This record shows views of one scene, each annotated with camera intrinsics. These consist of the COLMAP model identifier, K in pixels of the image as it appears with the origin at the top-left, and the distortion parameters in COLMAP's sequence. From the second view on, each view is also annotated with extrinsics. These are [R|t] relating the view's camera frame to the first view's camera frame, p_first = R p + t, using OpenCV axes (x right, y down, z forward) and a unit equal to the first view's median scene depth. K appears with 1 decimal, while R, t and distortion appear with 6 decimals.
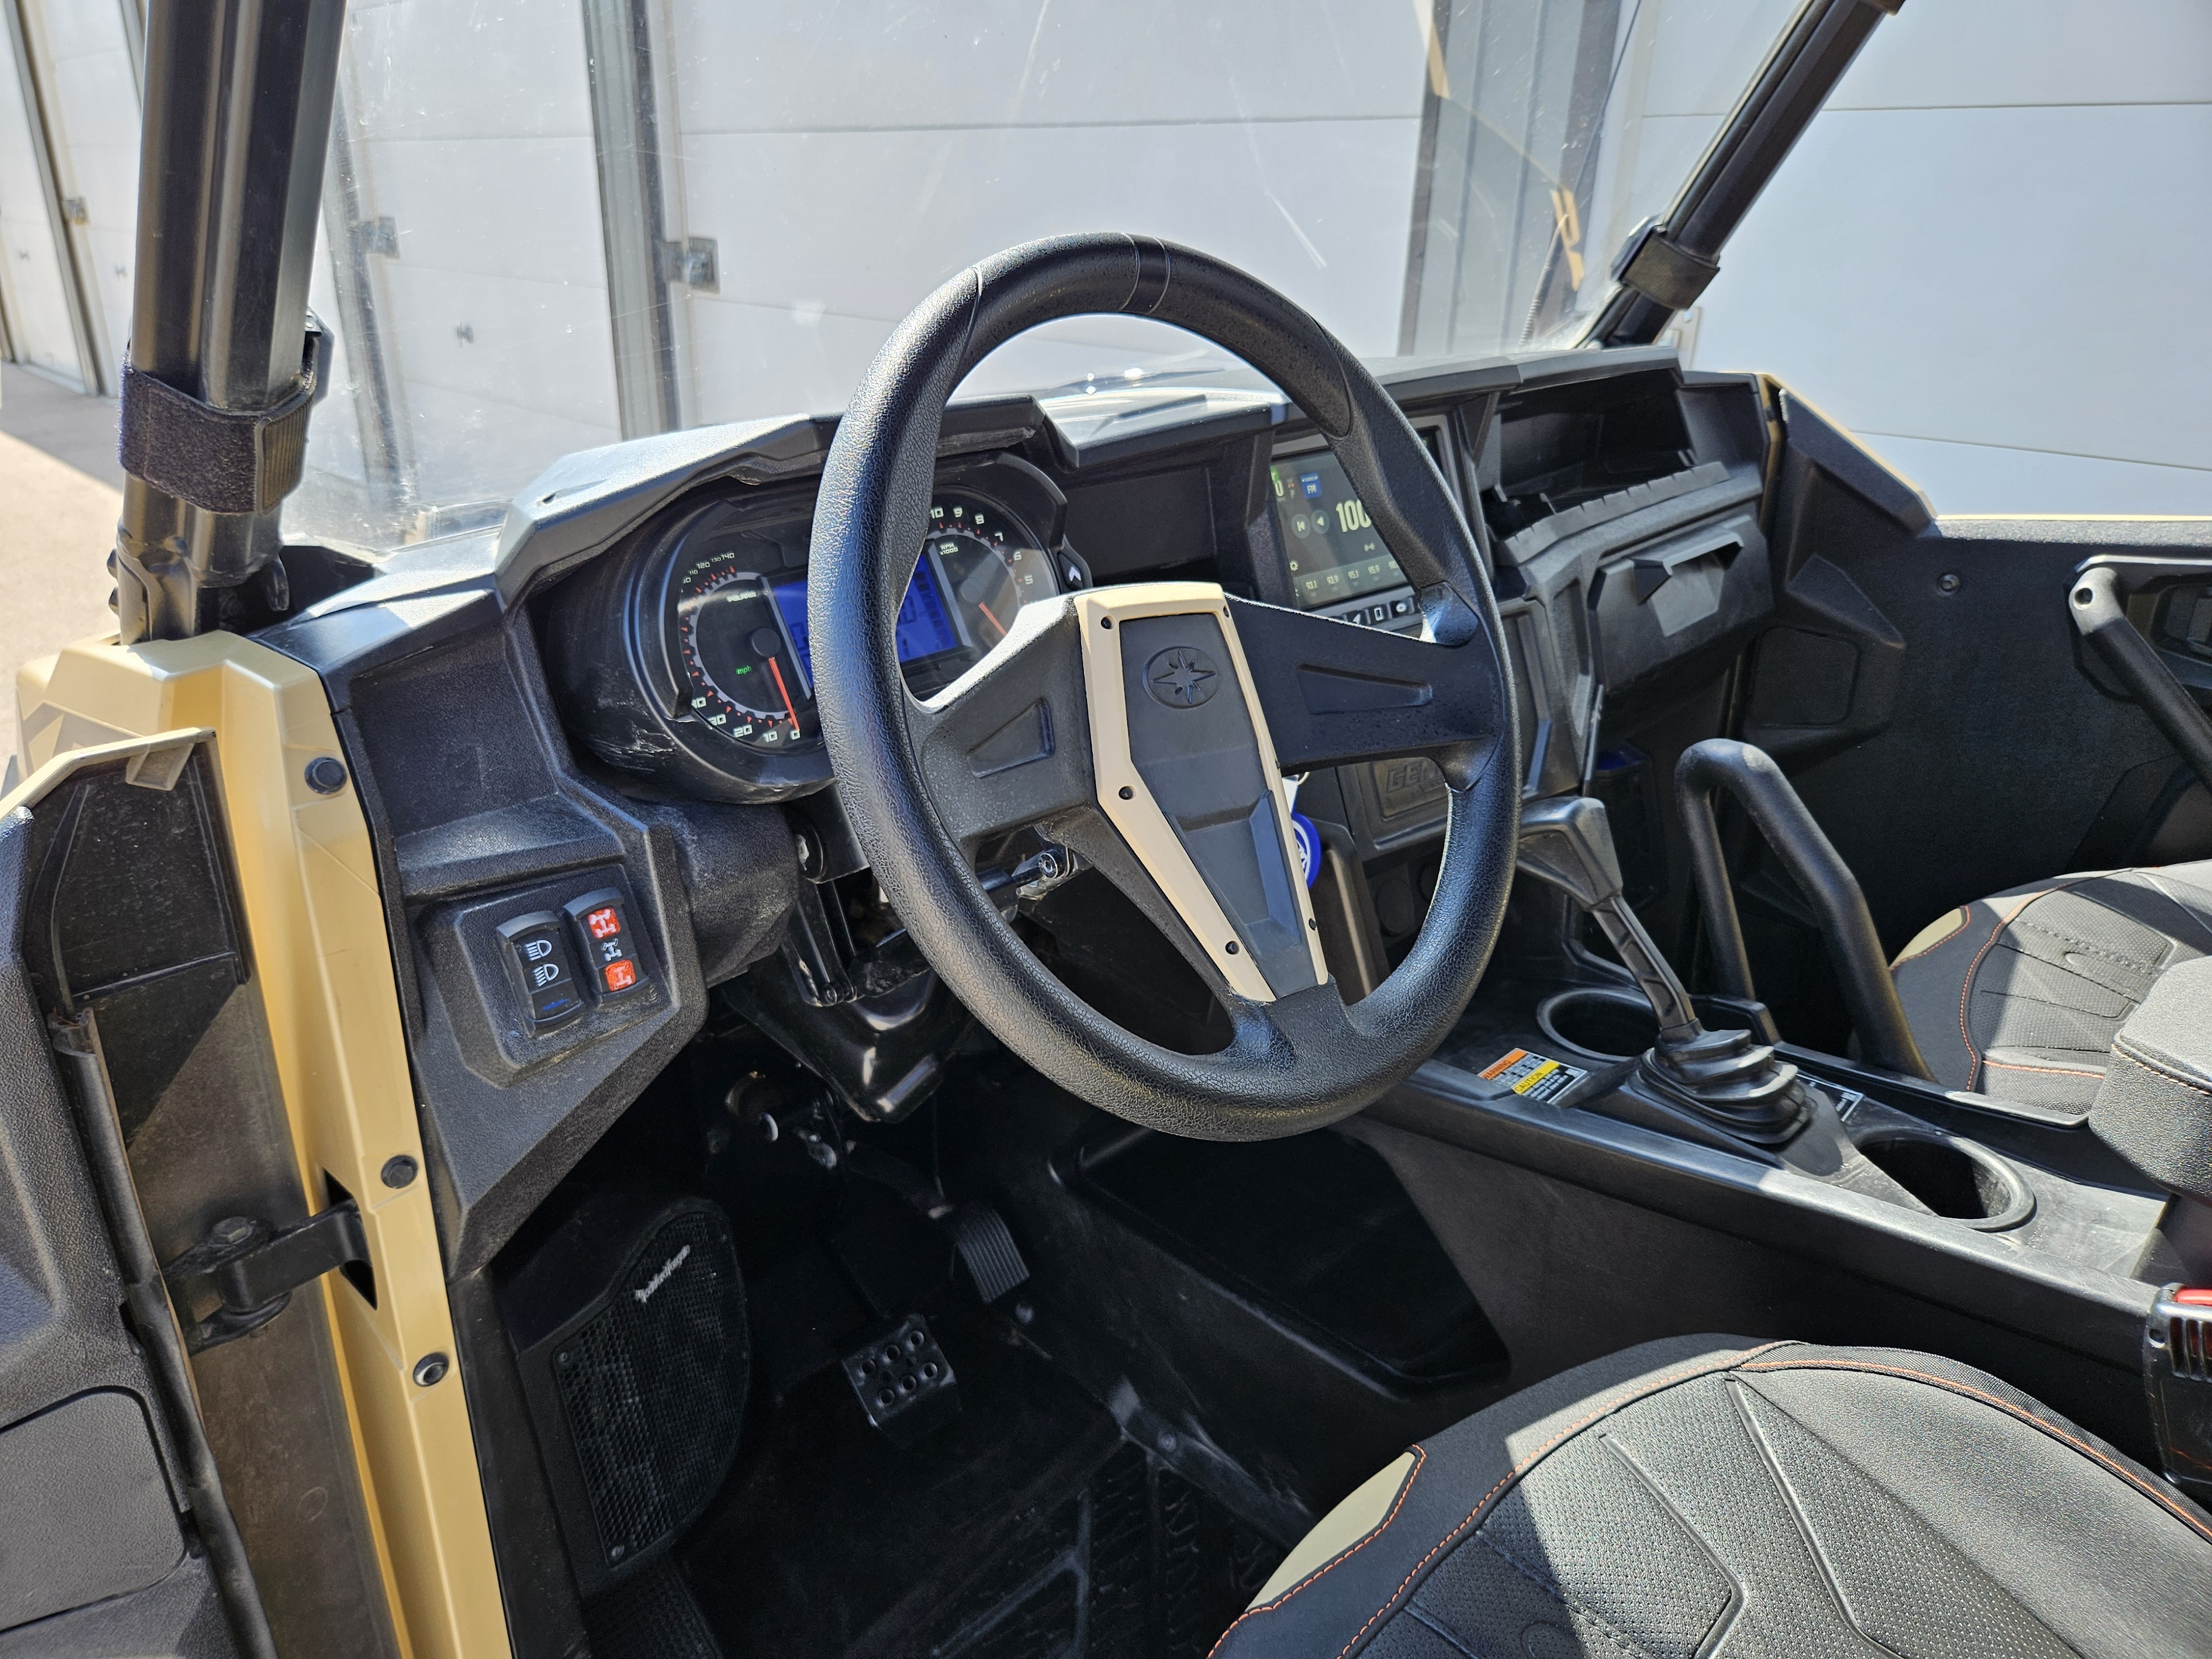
lens RADIAL K [[1517.0, 0, 1084.1], [0, 1517.0, 822.8], [0, 0, 1]] dist [0.078797, -0.074570]
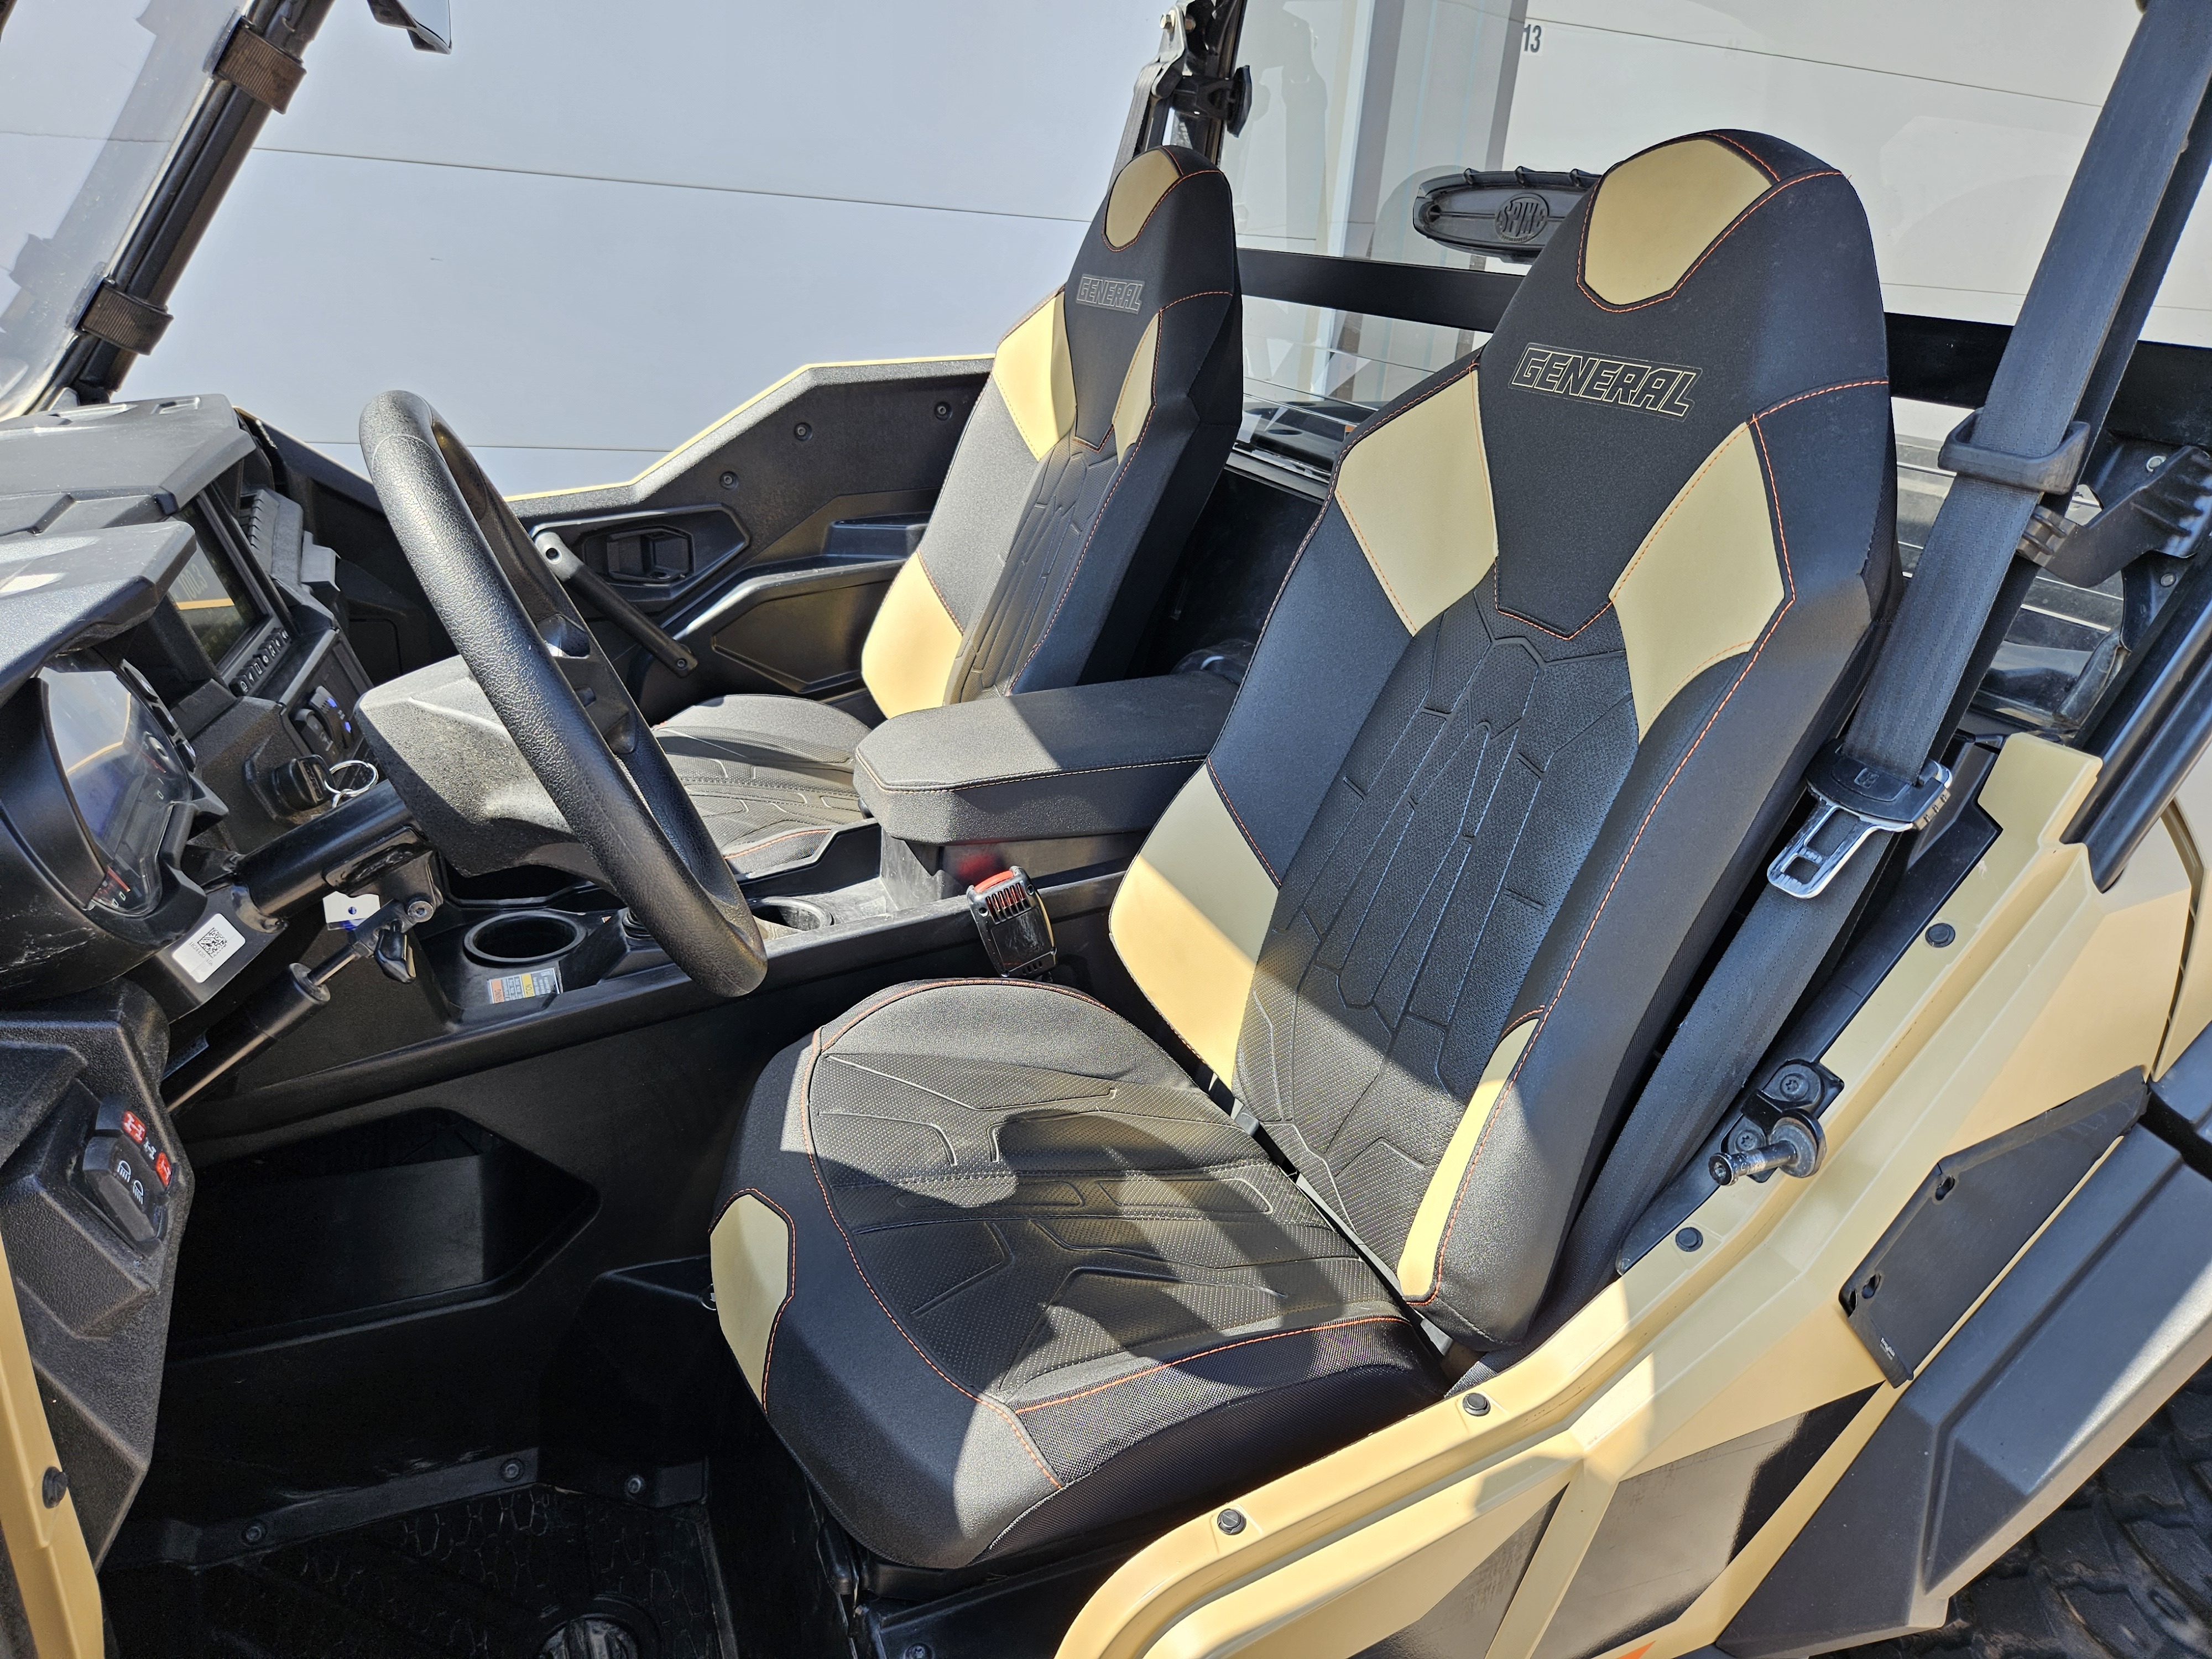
lens RADIAL K [[1517.0, 0, 1084.1], [0, 1517.0, 822.8], [0, 0, 1]] dist [0.078797, -0.074570]
pose [[0.373820, -0.318797, 0.870992, -0.466231], [0.295117, 0.931152, 0.214156, -0.076443], [-0.879298, 0.176988, 0.442165, 0.007807]]
